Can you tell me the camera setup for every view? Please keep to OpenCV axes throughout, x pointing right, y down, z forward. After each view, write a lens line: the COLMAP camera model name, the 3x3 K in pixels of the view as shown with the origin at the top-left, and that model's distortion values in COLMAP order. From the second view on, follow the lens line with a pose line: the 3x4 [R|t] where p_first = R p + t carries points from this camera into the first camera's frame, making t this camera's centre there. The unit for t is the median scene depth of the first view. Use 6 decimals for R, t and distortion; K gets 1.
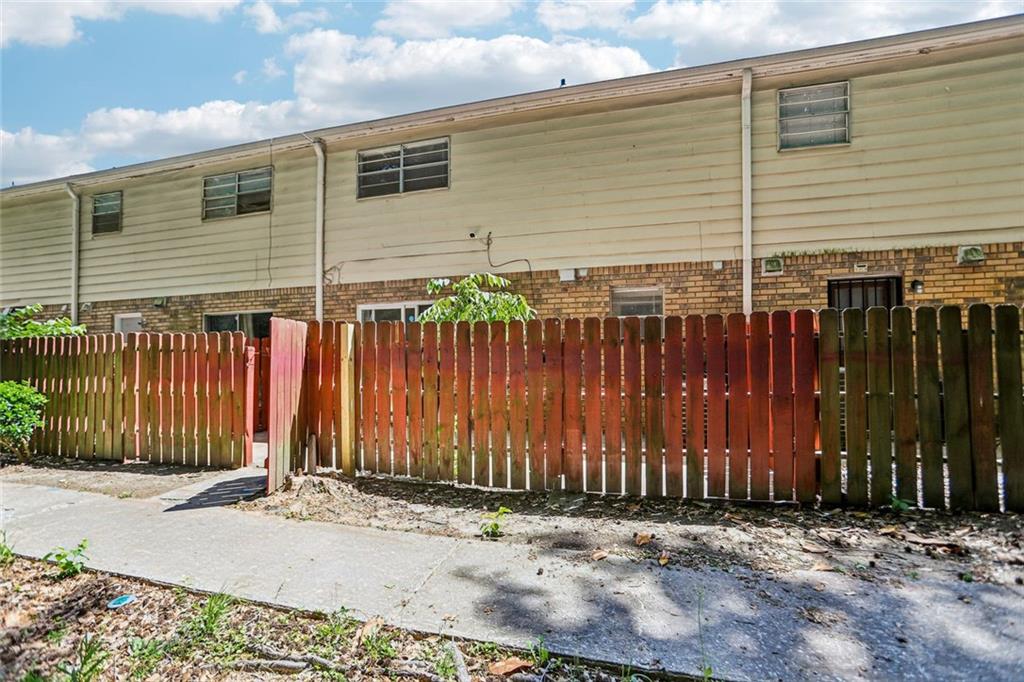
lens RADIAL K [[474.8, 0, 526.8], [0, 474.8, 335.7], [0, 0, 1]] dist [-0.053554, 0.018458]
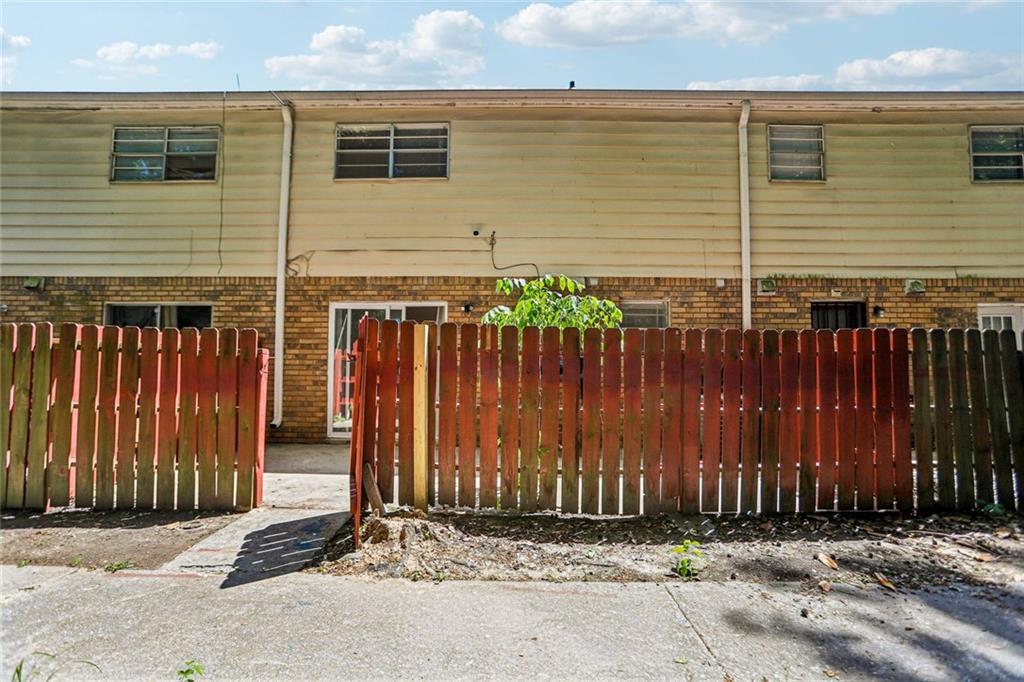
lens RADIAL K [[474.8, 0, 515.2], [0, 474.8, 334.2], [0, 0, 1]] dist [-0.053554, 0.018458]
pose [[0.965307, 0.034864, 0.258780, -0.286023], [-0.028523, 0.999195, -0.028217, 0.006588], [-0.259555, 0.019857, 0.965524, 0.110825]]
